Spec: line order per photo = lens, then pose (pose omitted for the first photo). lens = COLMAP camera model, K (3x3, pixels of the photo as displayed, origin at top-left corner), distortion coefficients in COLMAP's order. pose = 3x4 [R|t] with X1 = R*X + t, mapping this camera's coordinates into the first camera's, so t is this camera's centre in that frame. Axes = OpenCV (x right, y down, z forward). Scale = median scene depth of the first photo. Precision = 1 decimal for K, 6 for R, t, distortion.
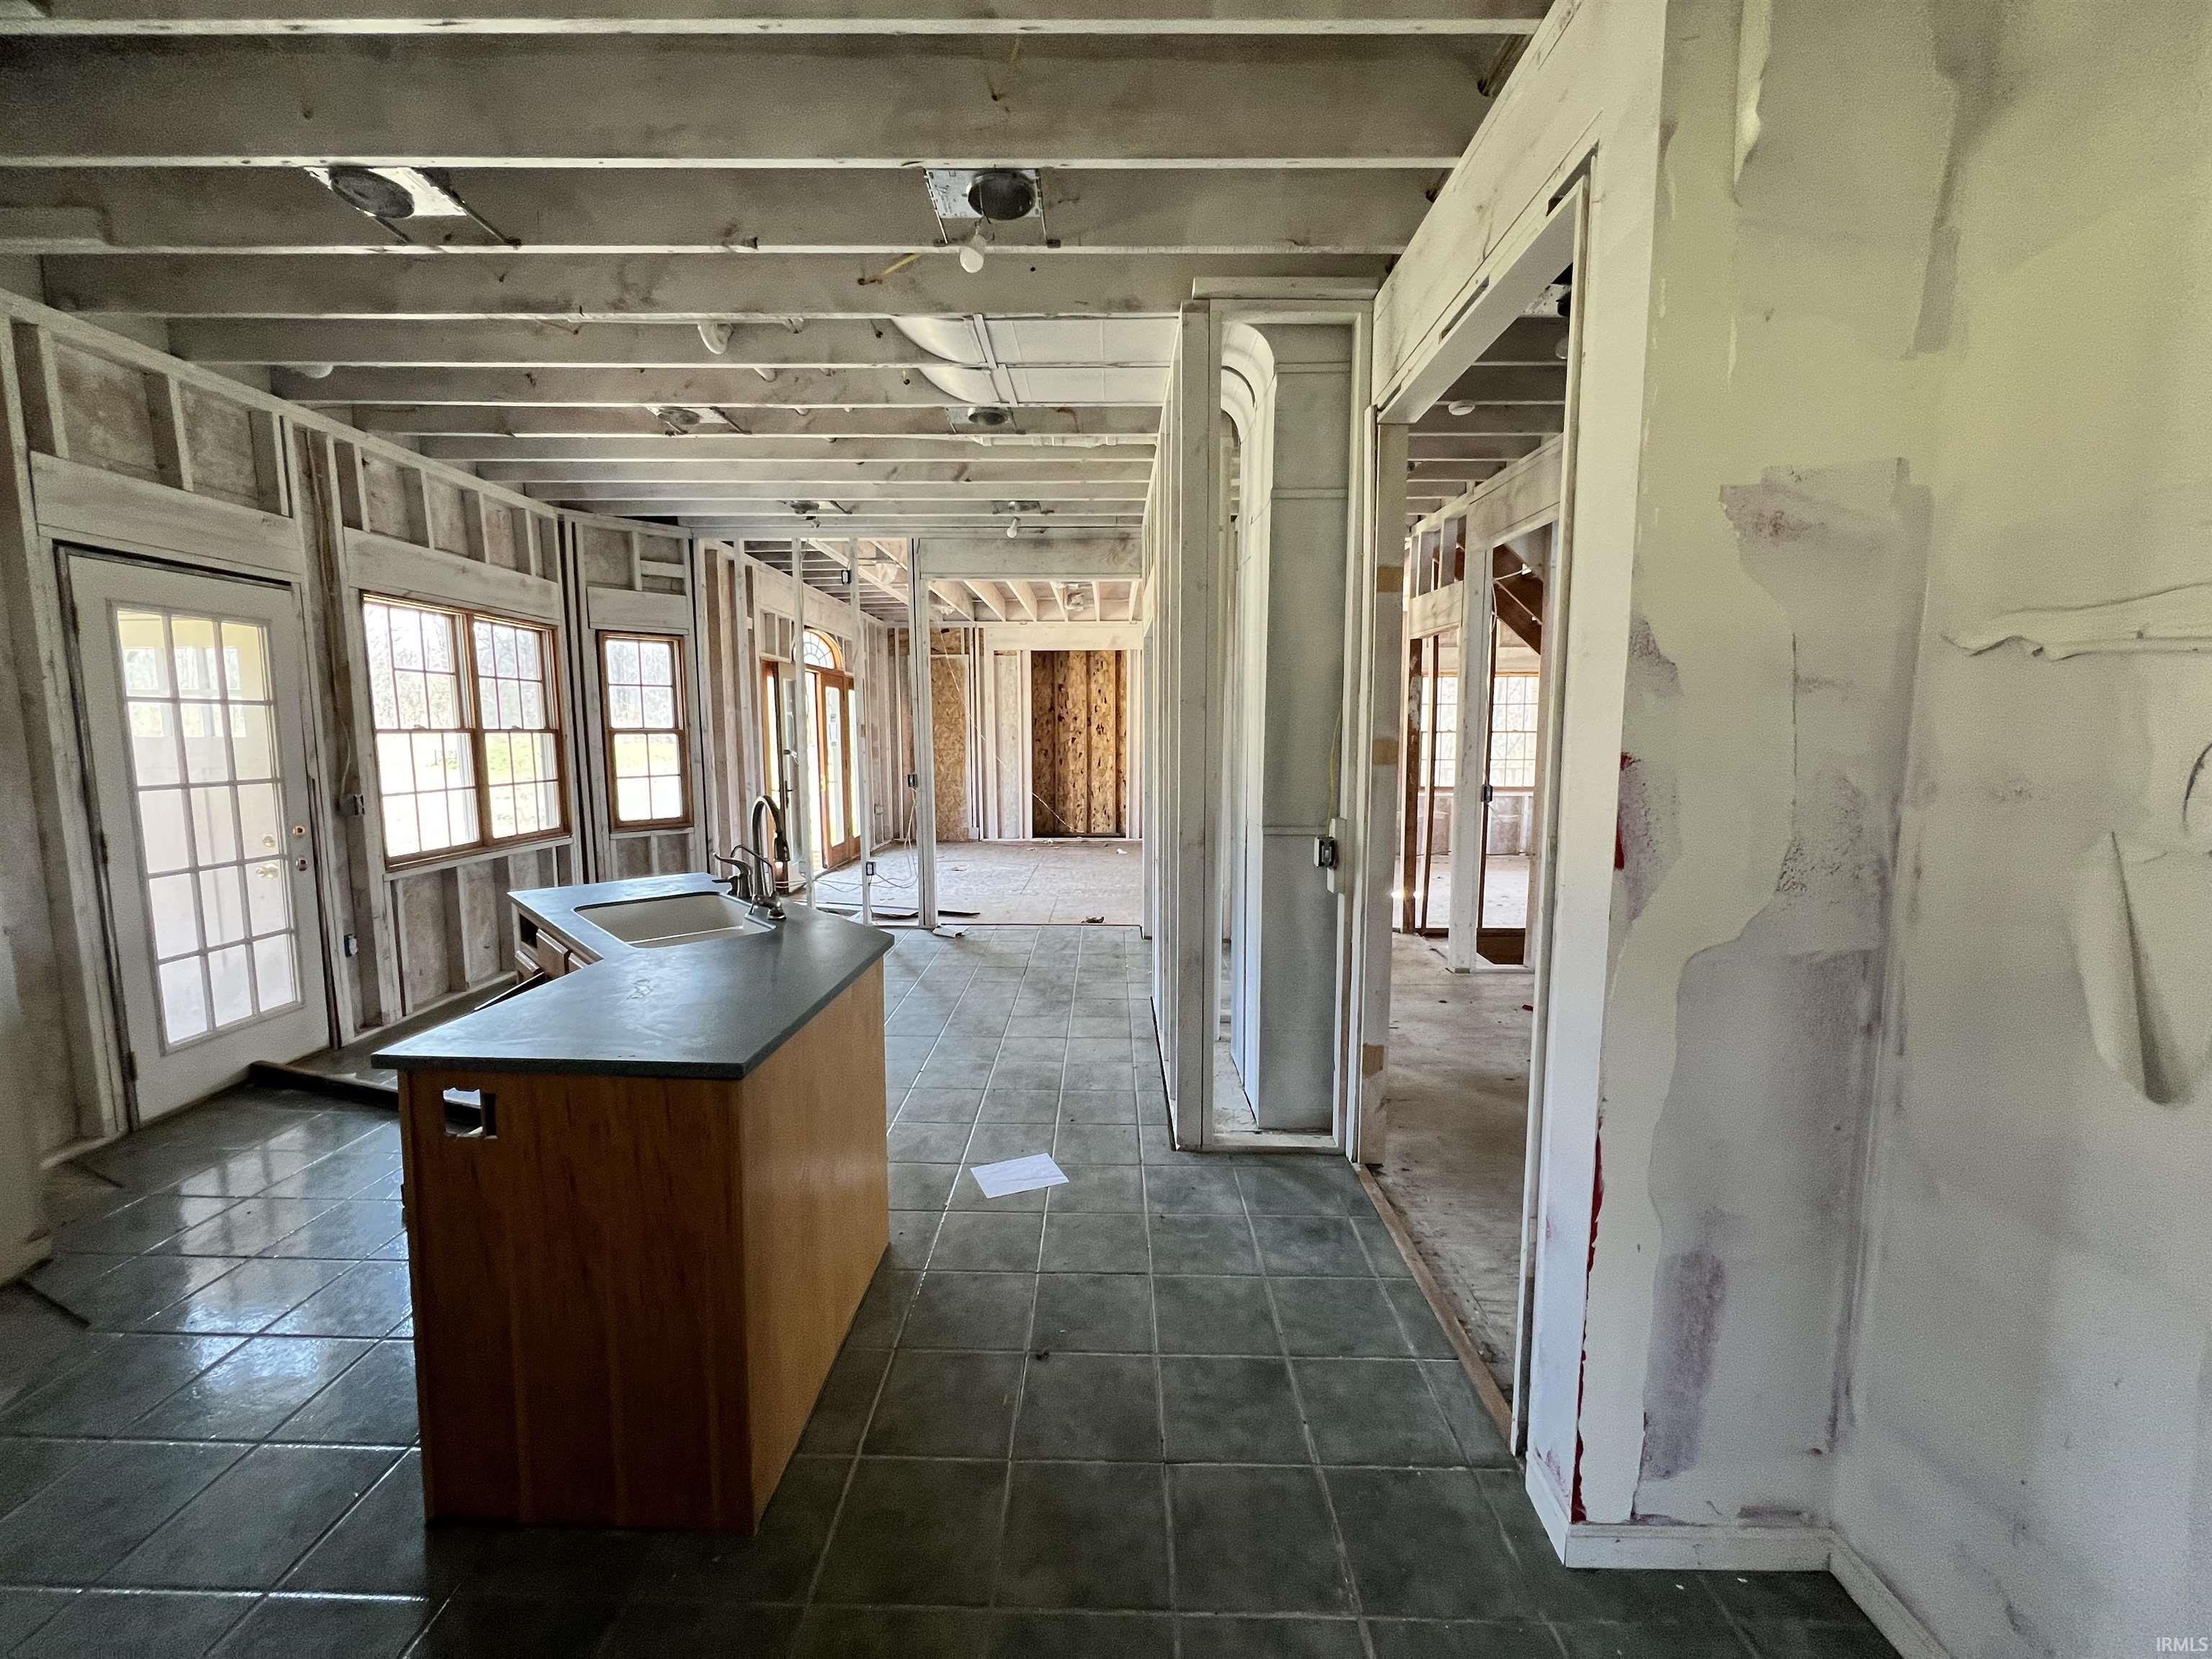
lens RADIAL K [[887.9, 0, 1100.8], [0, 887.9, 825.9], [0, 0, 1]] dist [-0.001579, 0.000754]
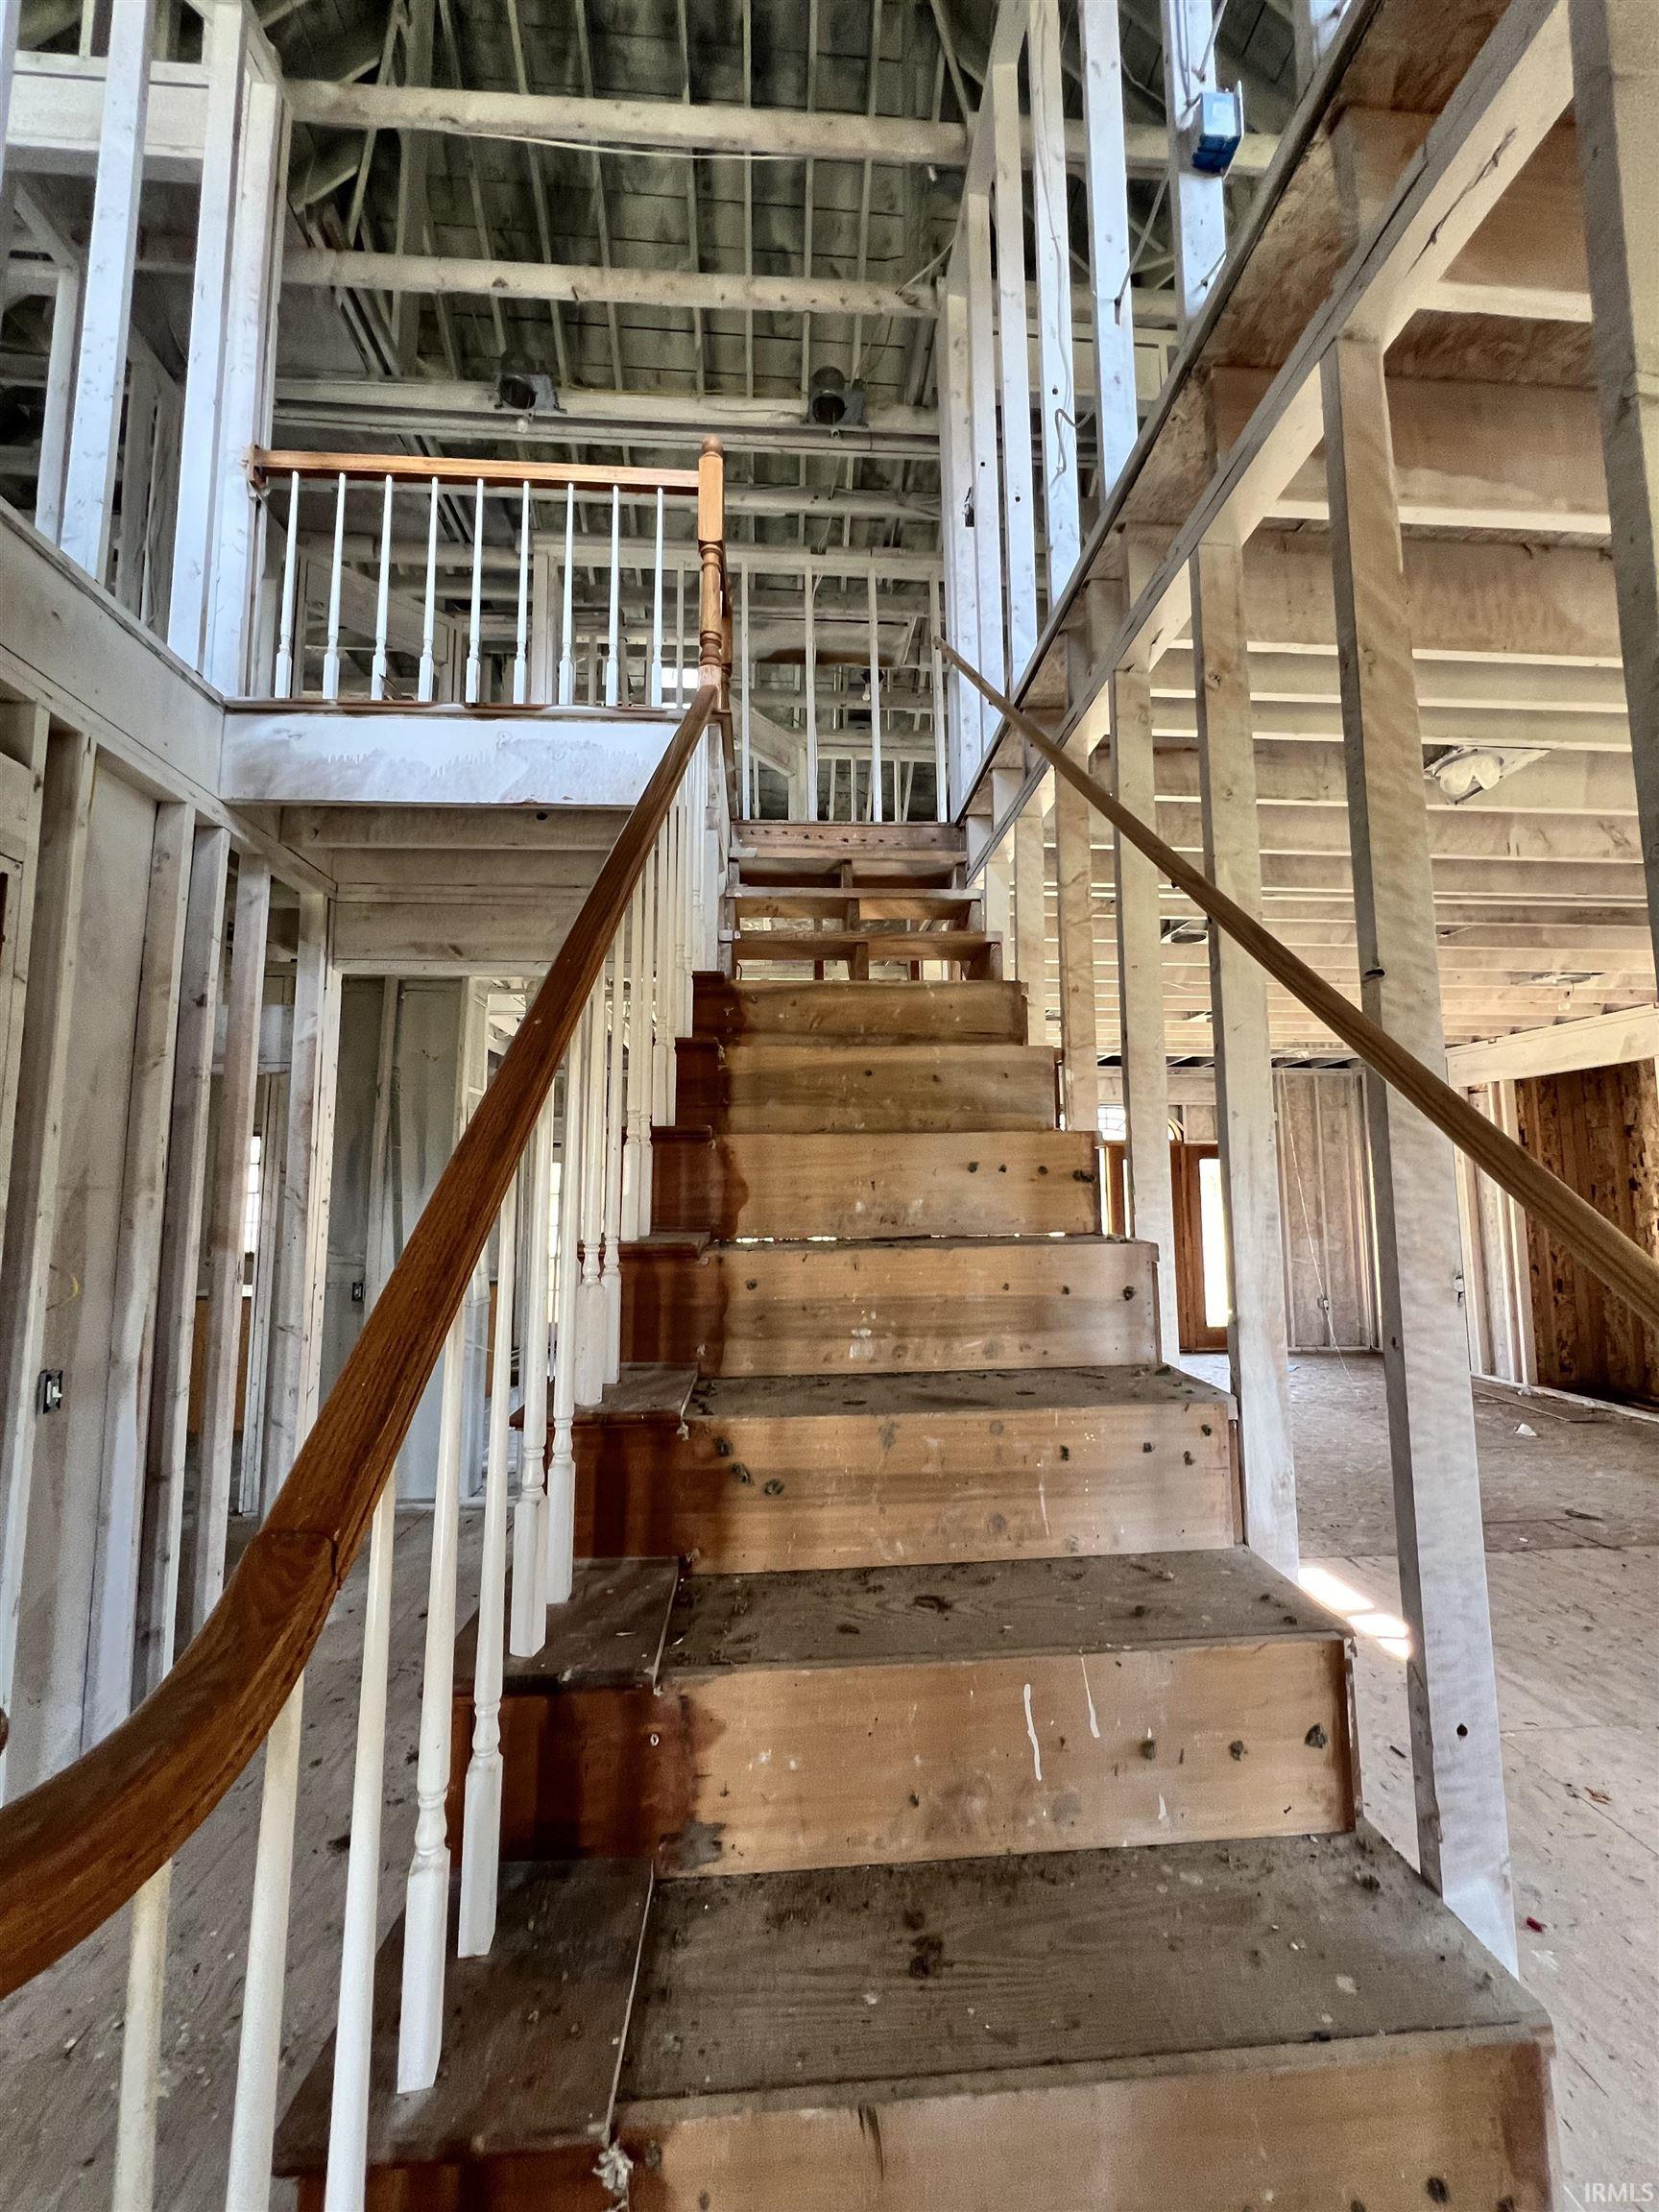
lens RADIAL K [[888.6, 0, 833.6], [0, 888.6, 1100.3], [0, 0, 1]] dist [-0.002294, 0.000747]
pose [[0.083255, -0.105465, -0.990932, 1.354953], [-0.102487, 0.988205, -0.113786, -0.162589], [0.991244, 0.111031, 0.071464, 1.261787]]
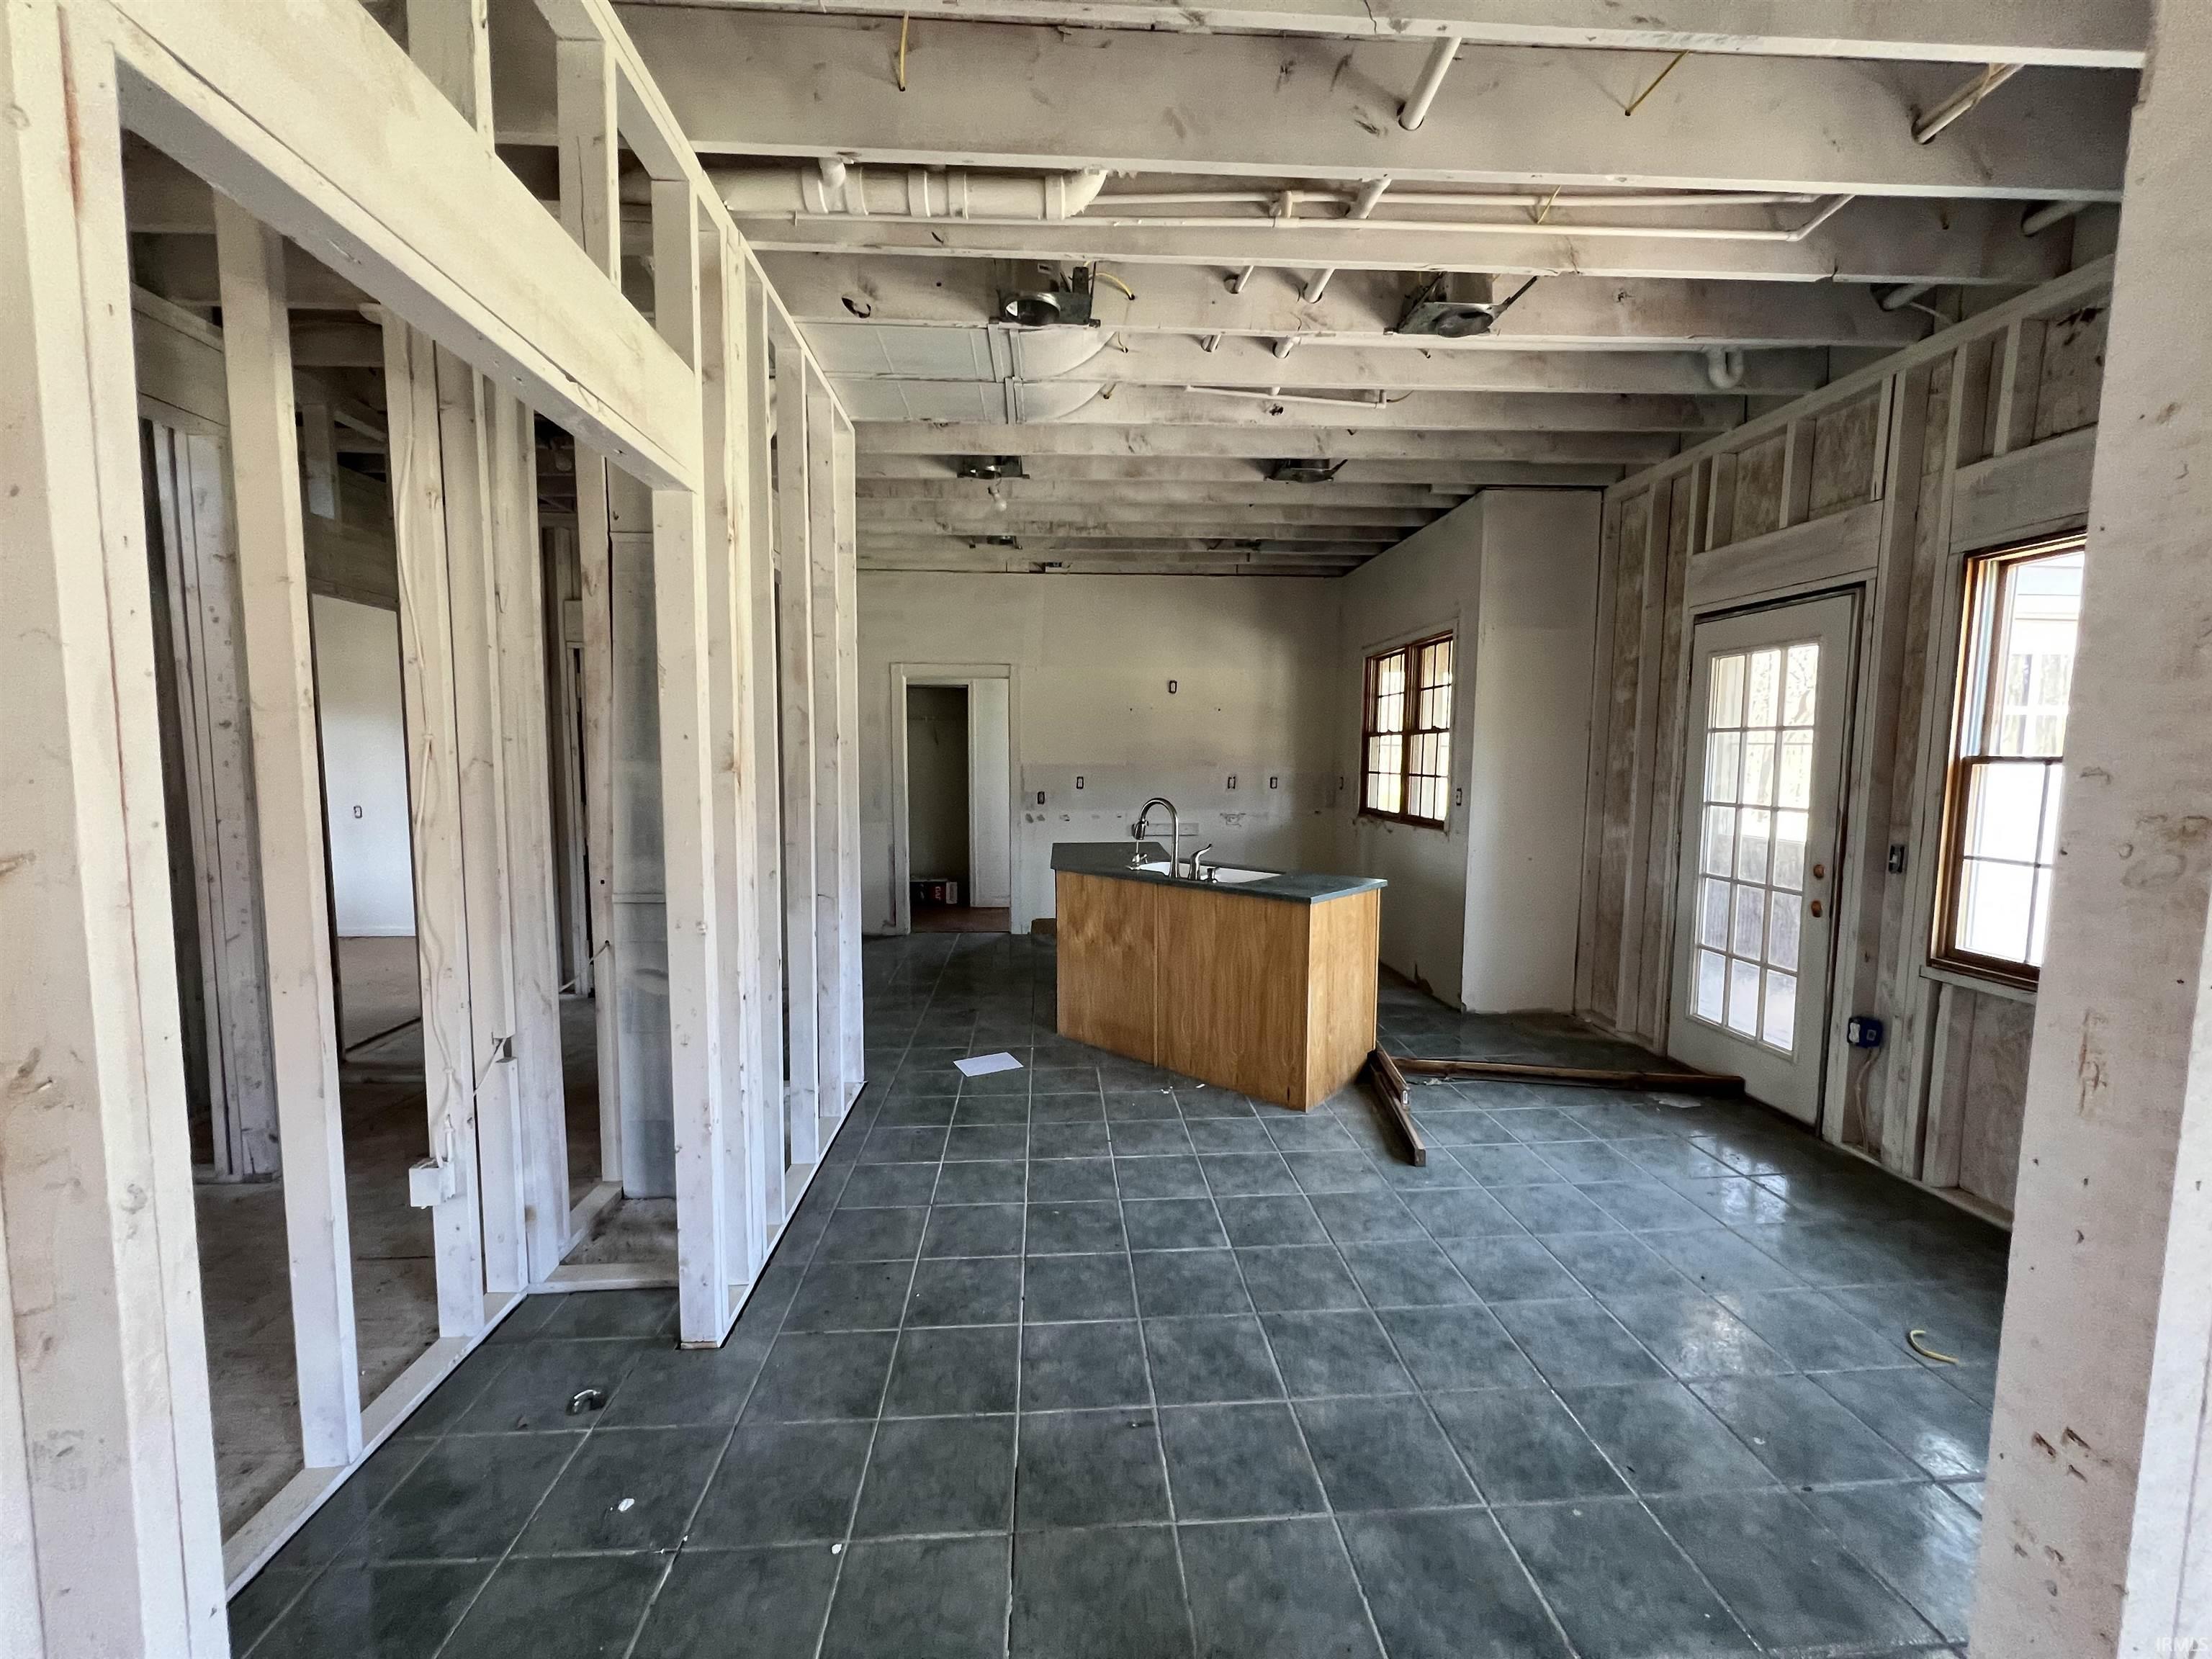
lens RADIAL K [[877.2, 0, 1093.1], [0, 877.2, 824.2], [0, 0, 1]] dist [0.001473, 0.000264]
pose [[-0.997753, -0.003335, -0.066914, -0.114108], [-0.016199, 0.981135, 0.192644, -0.172953], [0.065009, 0.193296, -0.978984, 1.589403]]
